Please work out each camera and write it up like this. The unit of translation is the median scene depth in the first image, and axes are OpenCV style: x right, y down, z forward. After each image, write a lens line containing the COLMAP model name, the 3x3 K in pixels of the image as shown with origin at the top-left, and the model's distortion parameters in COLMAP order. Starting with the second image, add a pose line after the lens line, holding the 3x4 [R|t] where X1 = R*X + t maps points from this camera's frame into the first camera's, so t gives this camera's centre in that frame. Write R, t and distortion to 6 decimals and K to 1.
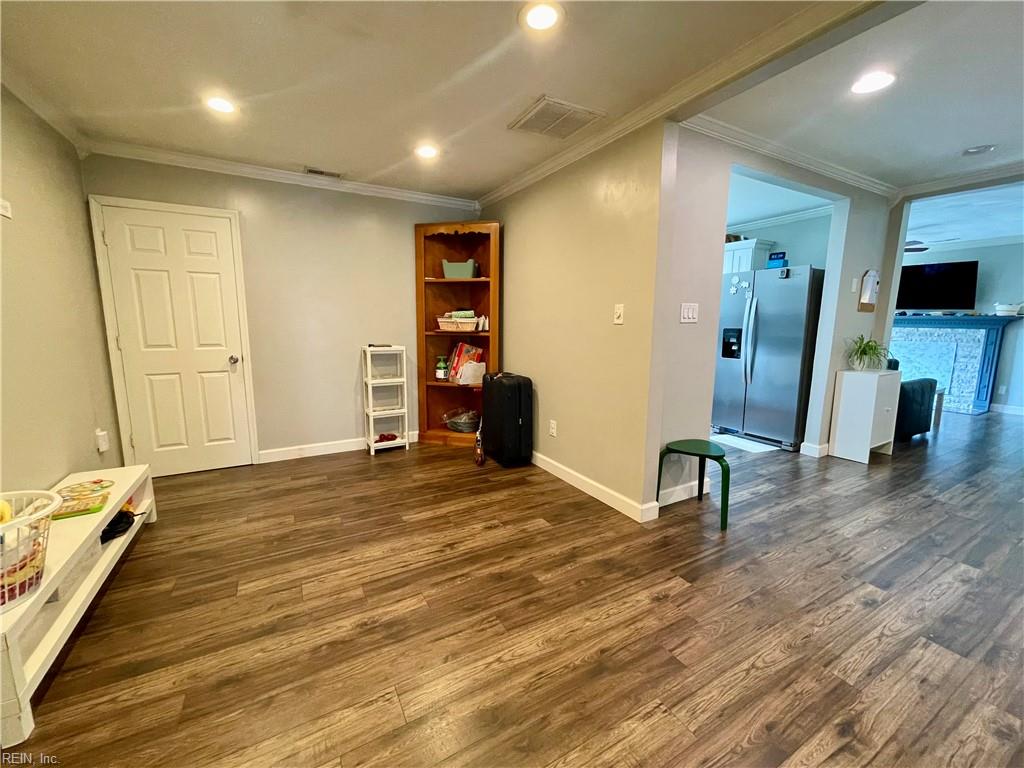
lens RADIAL K [[413.8, 0, 511.0], [0, 413.8, 384.3], [0, 0, 1]] dist [-0.001873, 0.000494]
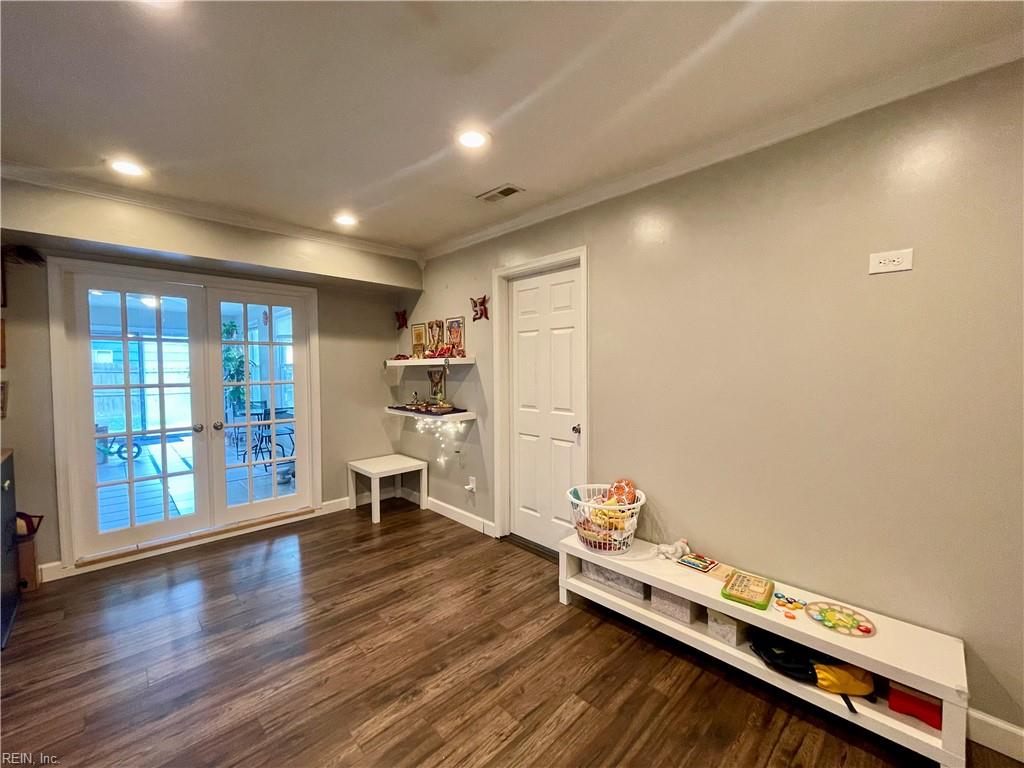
lens RADIAL K [[413.8, 0, 512.2], [0, 413.8, 385.0], [0, 0, 1]] dist [-0.001873, 0.000494]
pose [[-0.965034, 0.010001, -0.261935, -0.331557], [-0.040302, 0.981729, 0.185968, -0.361639], [0.259009, 0.190022, -0.946998, 1.888953]]
